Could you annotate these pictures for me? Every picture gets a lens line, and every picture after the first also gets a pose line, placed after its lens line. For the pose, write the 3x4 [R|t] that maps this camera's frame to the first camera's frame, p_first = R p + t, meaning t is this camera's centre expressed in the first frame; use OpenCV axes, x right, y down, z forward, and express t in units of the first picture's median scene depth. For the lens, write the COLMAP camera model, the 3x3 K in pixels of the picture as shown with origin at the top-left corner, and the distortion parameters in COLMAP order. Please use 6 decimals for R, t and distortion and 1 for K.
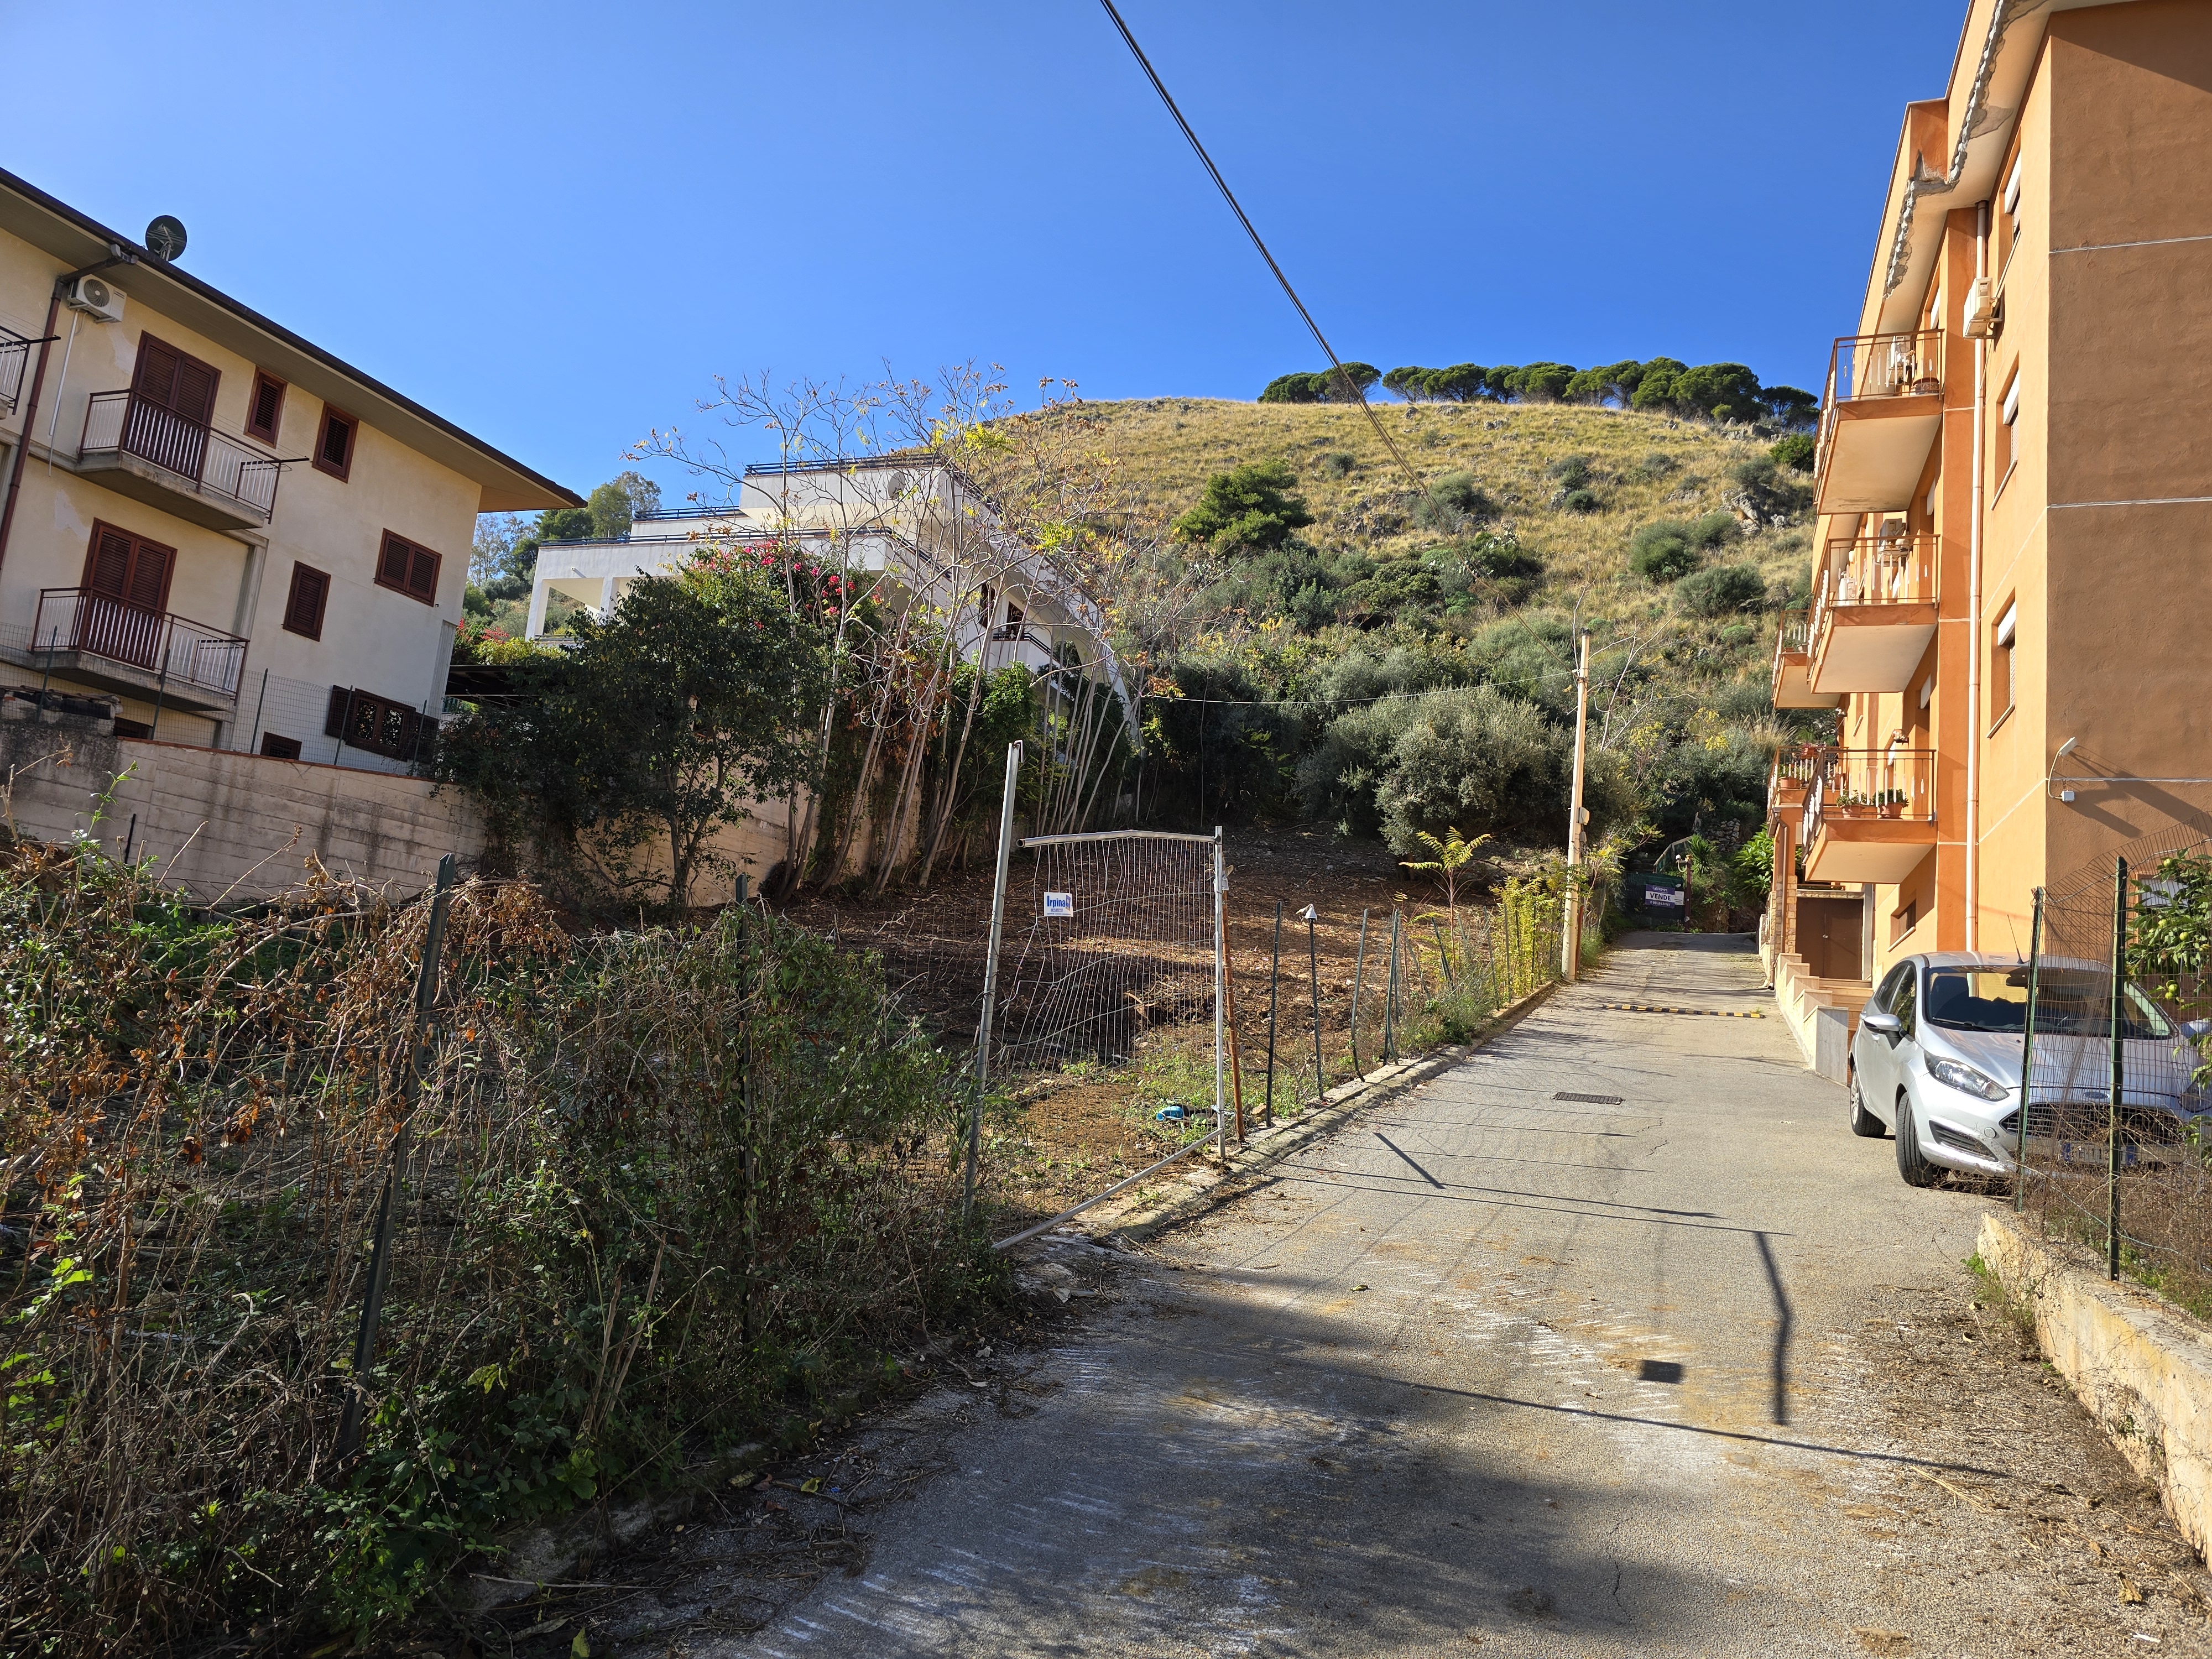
lens RADIAL K [[1450.0, 0, 1108.7], [0, 1450.0, 849.0], [0, 0, 1]] dist [0.072247, -0.057671]
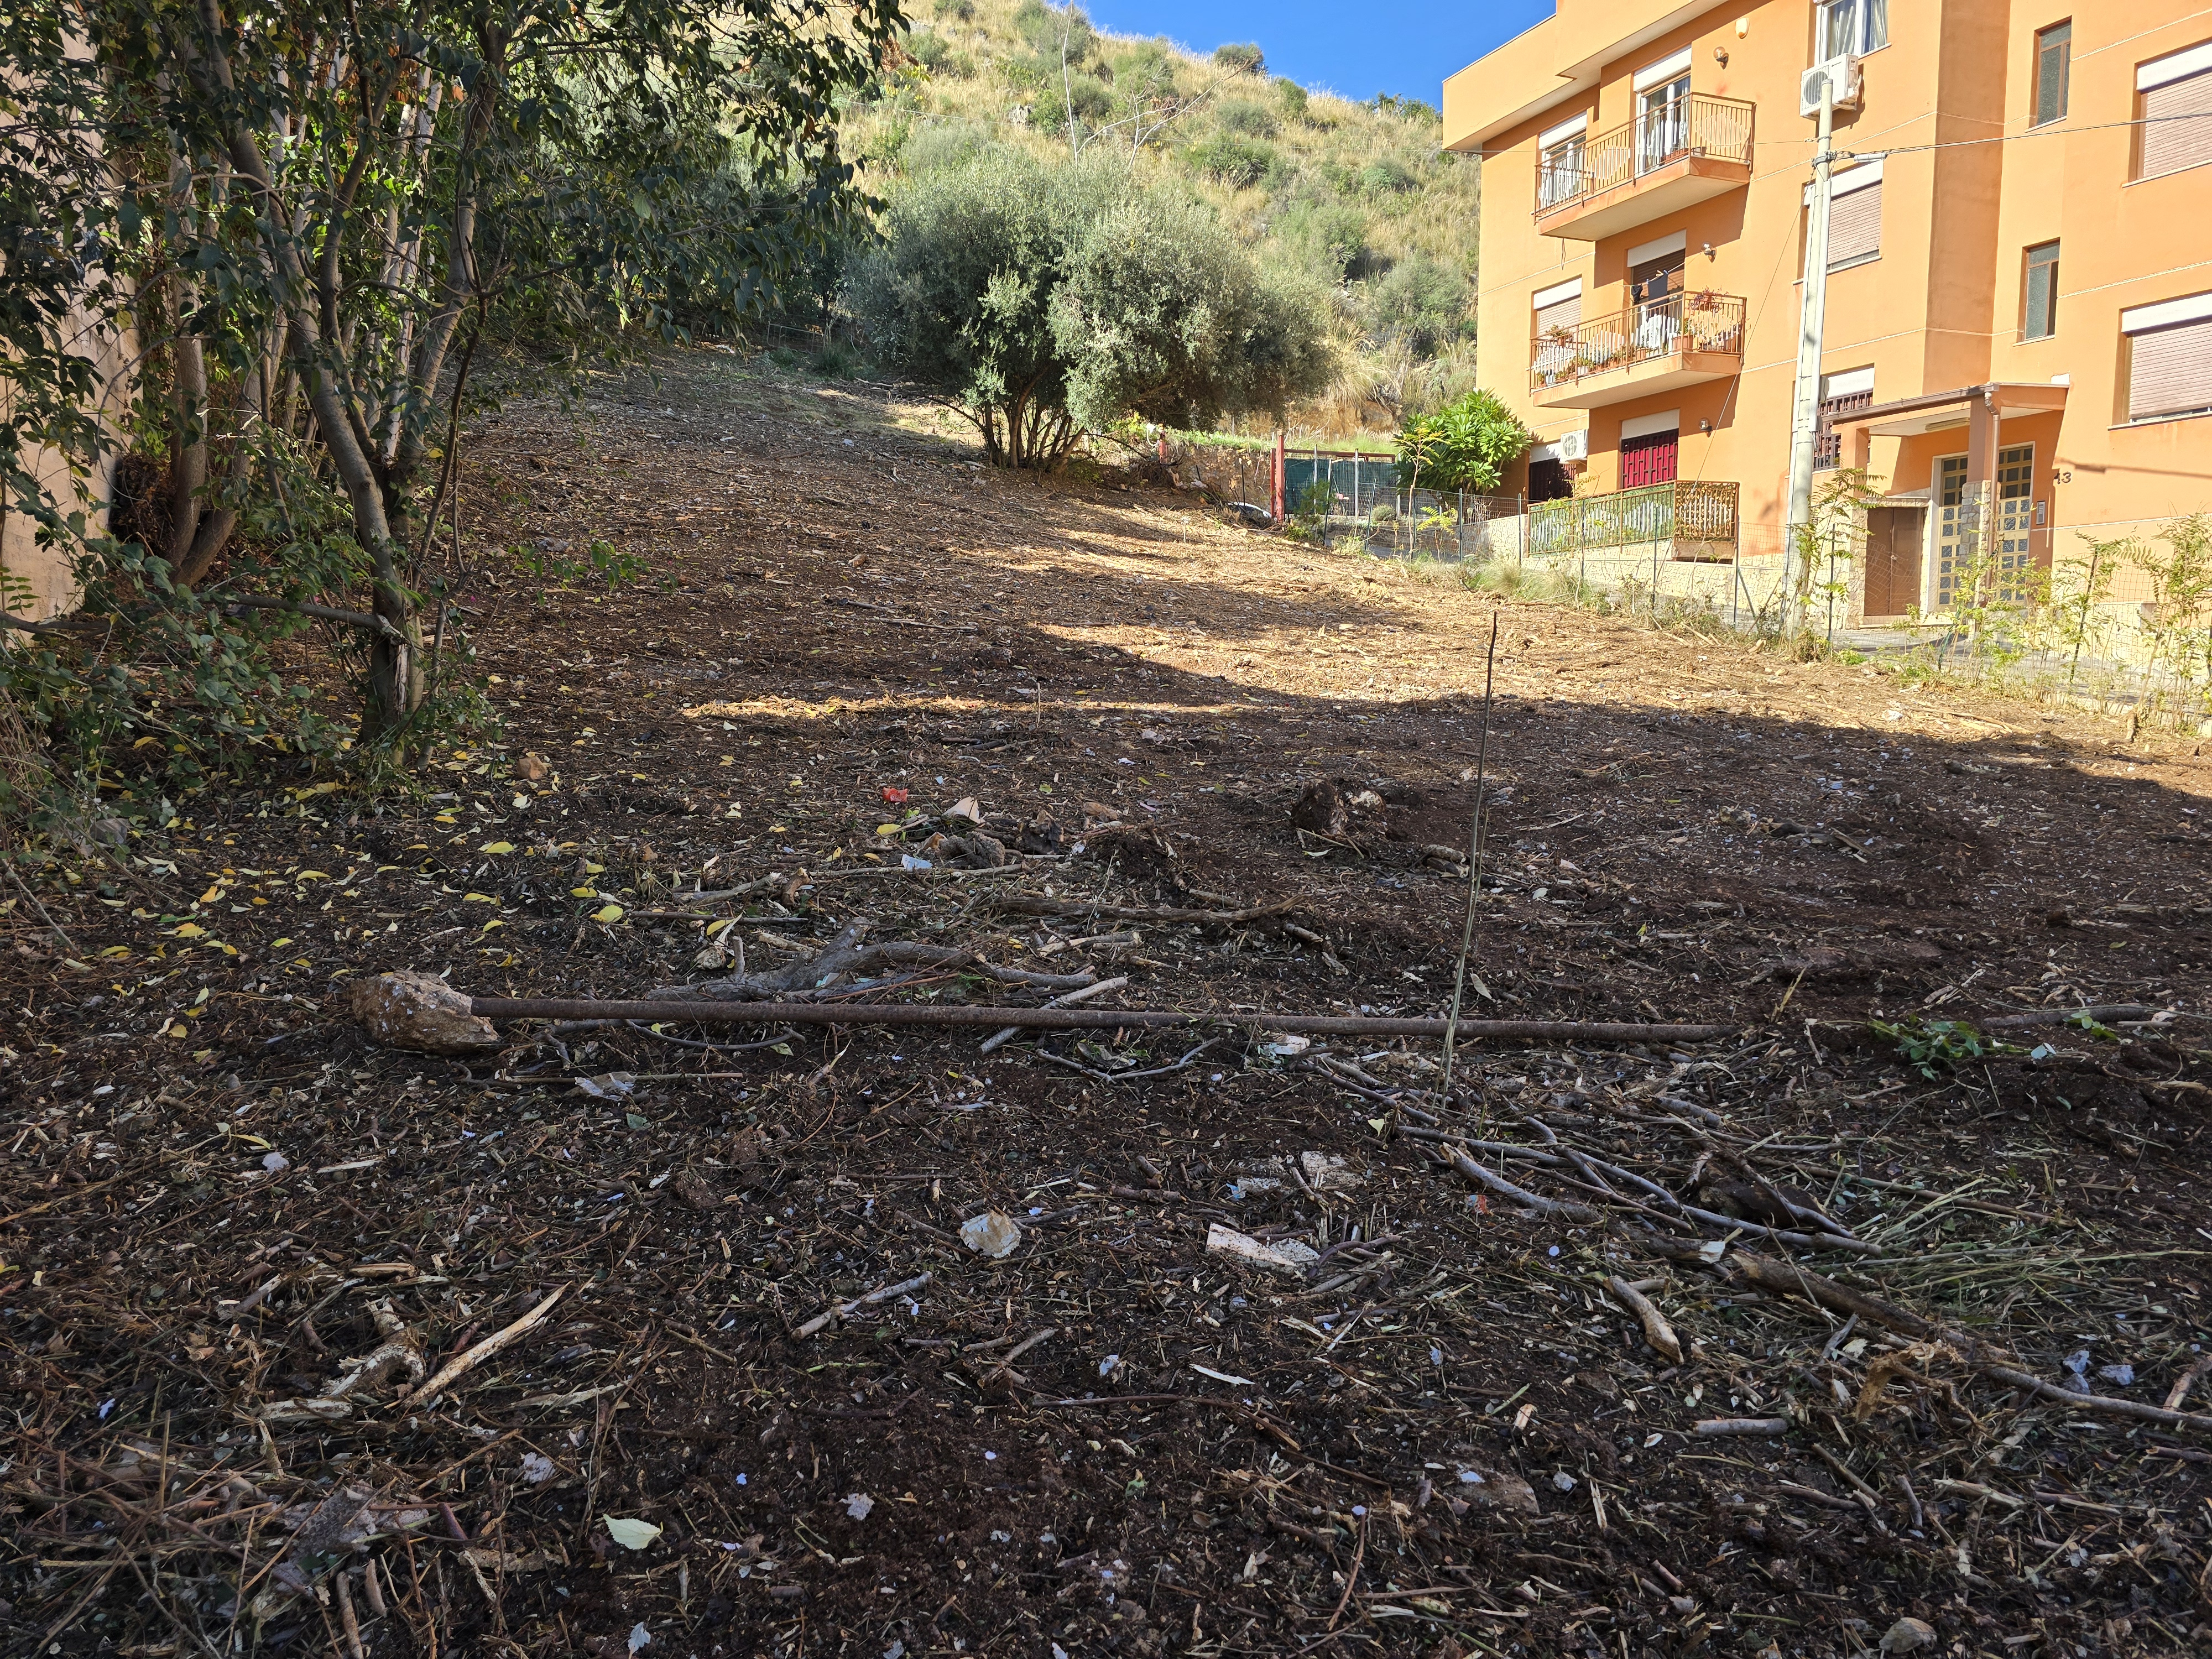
lens RADIAL K [[1475.4, 0, 1103.6], [0, 1475.4, 814.9], [0, 0, 1]] dist [0.094772, -0.090545]
pose [[0.704513, -0.170969, 0.688789, -0.184071], [-0.028753, 0.962875, 0.268411, -0.005641], [-0.709108, -0.208904, 0.673443, 0.355018]]
